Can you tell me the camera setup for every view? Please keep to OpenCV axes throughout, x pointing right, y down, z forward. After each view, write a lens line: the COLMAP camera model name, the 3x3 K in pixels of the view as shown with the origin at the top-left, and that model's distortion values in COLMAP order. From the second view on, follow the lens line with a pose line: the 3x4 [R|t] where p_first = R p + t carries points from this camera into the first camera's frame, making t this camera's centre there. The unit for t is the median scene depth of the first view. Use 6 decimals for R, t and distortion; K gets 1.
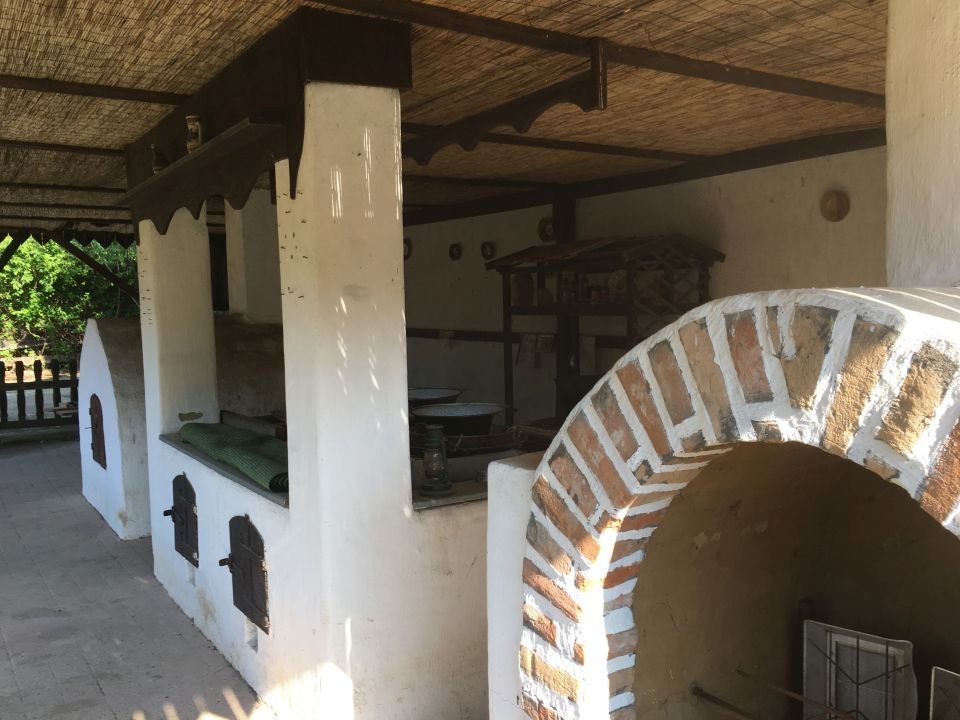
lens RADIAL K [[816.8, 0, 479.7], [0, 816.8, 359.5], [0, 0, 1]] dist [0.001653, -0.002766]
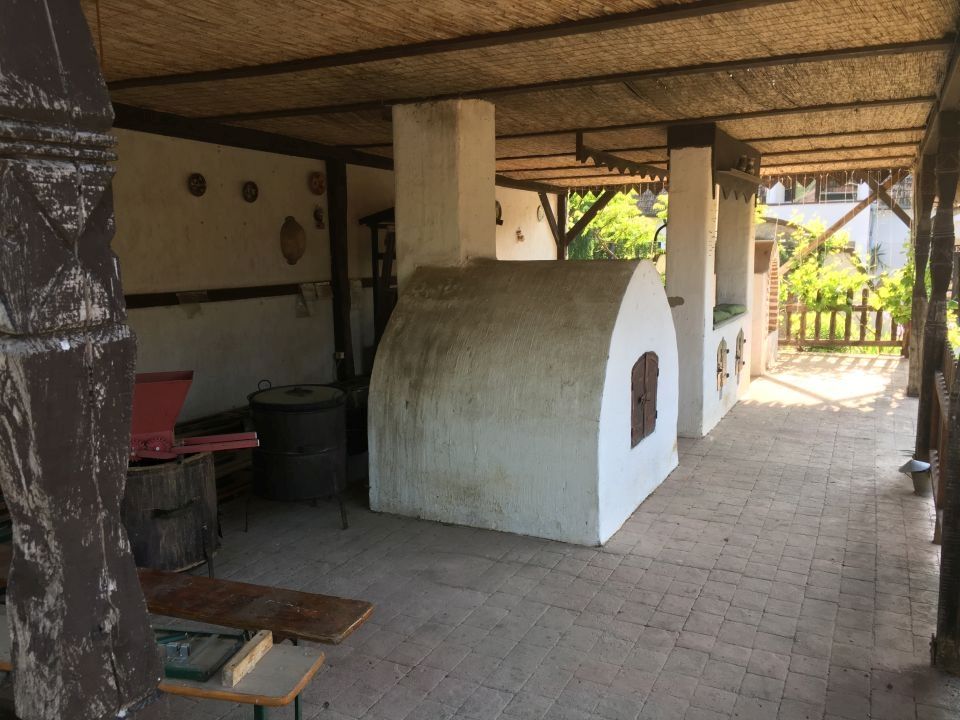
lens RADIAL K [[816.8, 0, 480.1], [0, 816.8, 360.9], [0, 0, 1]] dist [0.001653, -0.002766]
pose [[-0.485279, -0.080837, 0.870615, -0.856756], [0.102680, 0.983559, 0.148558, -0.060010], [-0.868309, 0.161487, -0.469000, 1.202527]]
